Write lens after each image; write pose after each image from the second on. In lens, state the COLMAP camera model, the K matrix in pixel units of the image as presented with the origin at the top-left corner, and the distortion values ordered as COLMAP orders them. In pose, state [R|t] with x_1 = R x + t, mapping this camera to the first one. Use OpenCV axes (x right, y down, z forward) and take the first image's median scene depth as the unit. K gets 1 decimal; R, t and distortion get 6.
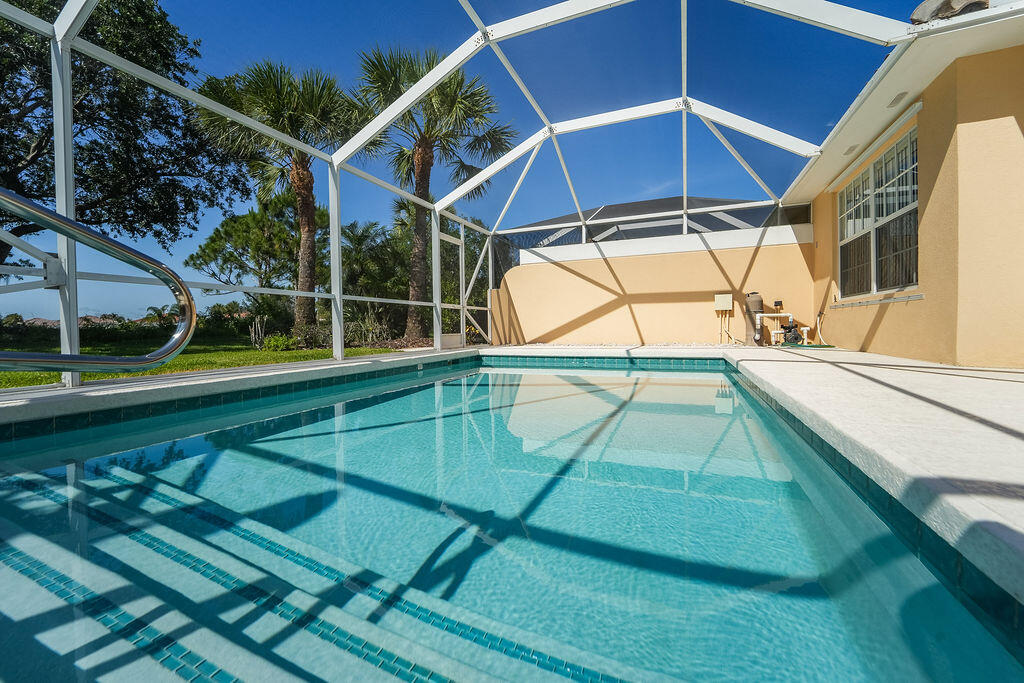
lens RADIAL K [[415.8, 0, 512.1], [0, 415.8, 333.1], [0, 0, 1]] dist [-0.000864, -0.000117]
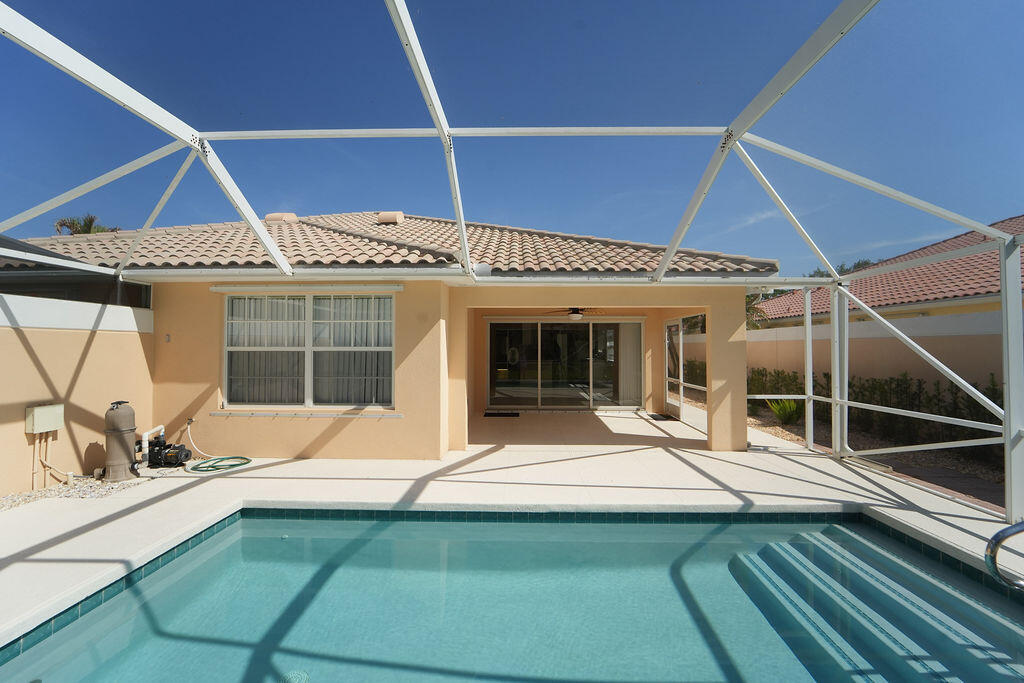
lens RADIAL K [[415.8, 0, 512.1], [0, 415.8, 333.1], [0, 0, 1]] dist [-0.000864, -0.000117]
pose [[-0.355863, 0.034605, 0.933897, -0.296277], [0.018594, 0.999379, -0.029946, -0.173855], [-0.934353, 0.006708, -0.356285, 0.609752]]
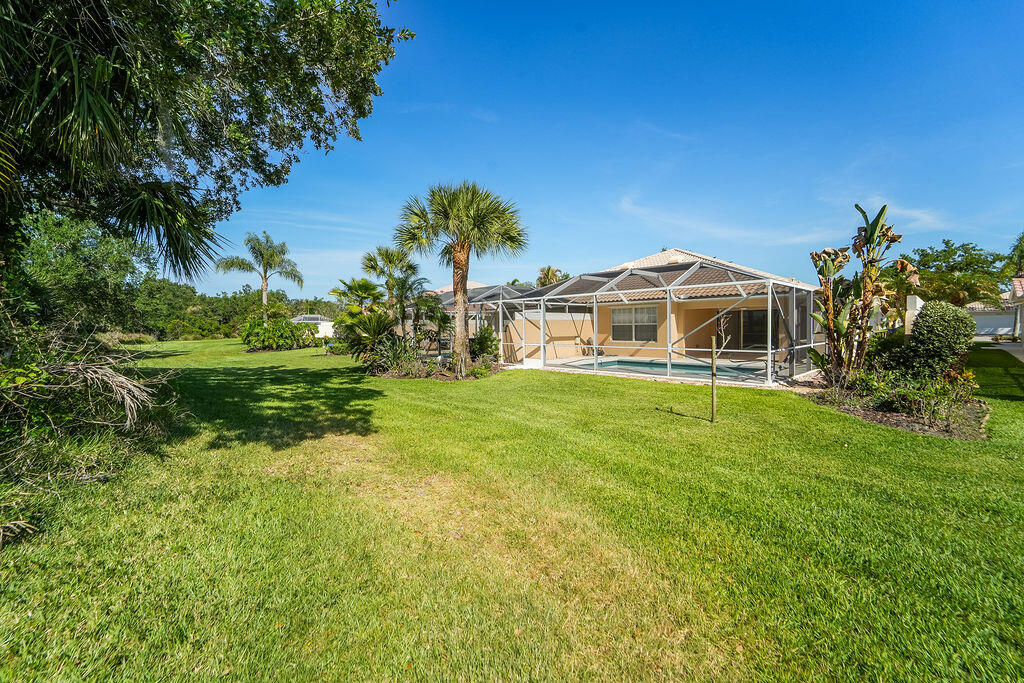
lens RADIAL K [[415.8, 0, 512.1], [0, 415.8, 333.1], [0, 0, 1]] dist [-0.000864, -0.000117]
pose [[0.409425, -0.007765, 0.912311, -2.158820], [0.023651, 0.999718, -0.002105, -0.128888], [-0.912037, 0.022439, 0.409493, 0.309187]]
